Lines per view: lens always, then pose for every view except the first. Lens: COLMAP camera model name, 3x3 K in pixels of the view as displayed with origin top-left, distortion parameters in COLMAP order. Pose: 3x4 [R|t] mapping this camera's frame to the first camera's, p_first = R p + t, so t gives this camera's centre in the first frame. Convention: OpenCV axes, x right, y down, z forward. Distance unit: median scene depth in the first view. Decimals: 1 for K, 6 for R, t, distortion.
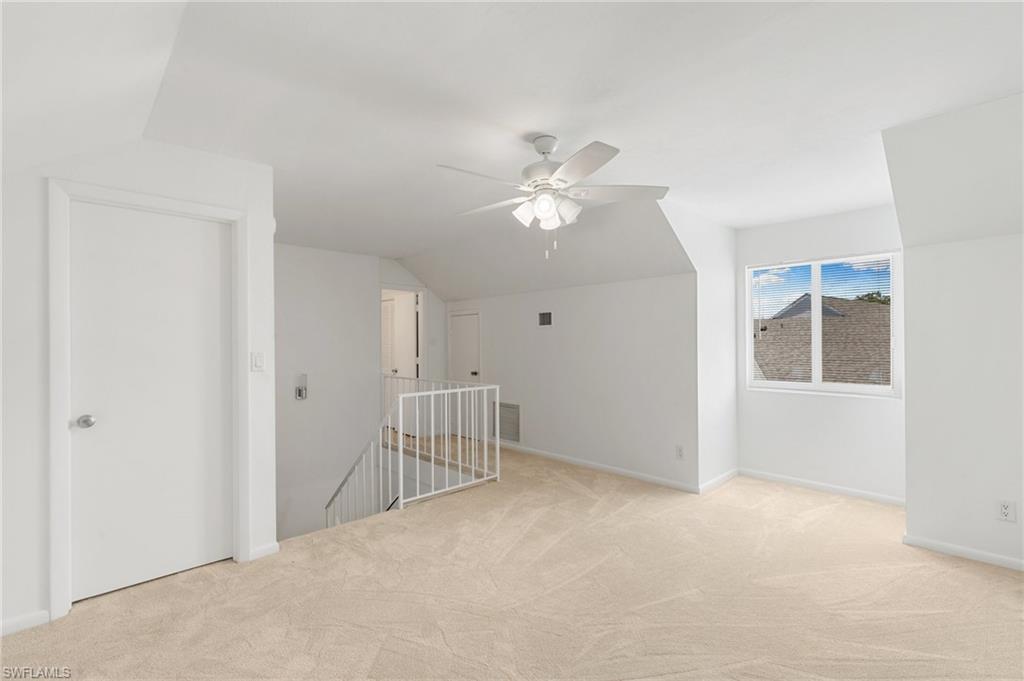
lens RADIAL K [[460.0, 0, 509.8], [0, 460.0, 340.8], [0, 0, 1]] dist [0.009516, -0.001008]
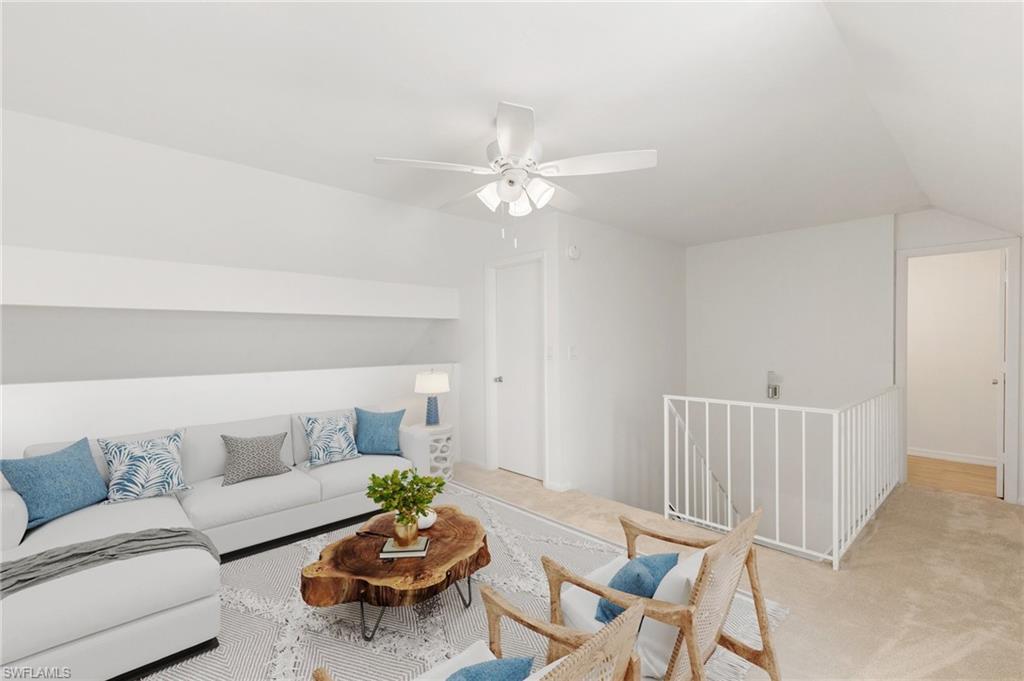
lens RADIAL K [[460.0, 0, 509.9], [0, 460.0, 343.2], [0, 0, 1]] dist [0.009516, -0.001008]
pose [[-0.019096, 0.008110, -0.999785, 0.662155], [0.010840, 0.999910, 0.007904, 0.001558], [0.999759, -0.010687, -0.019182, 0.675617]]
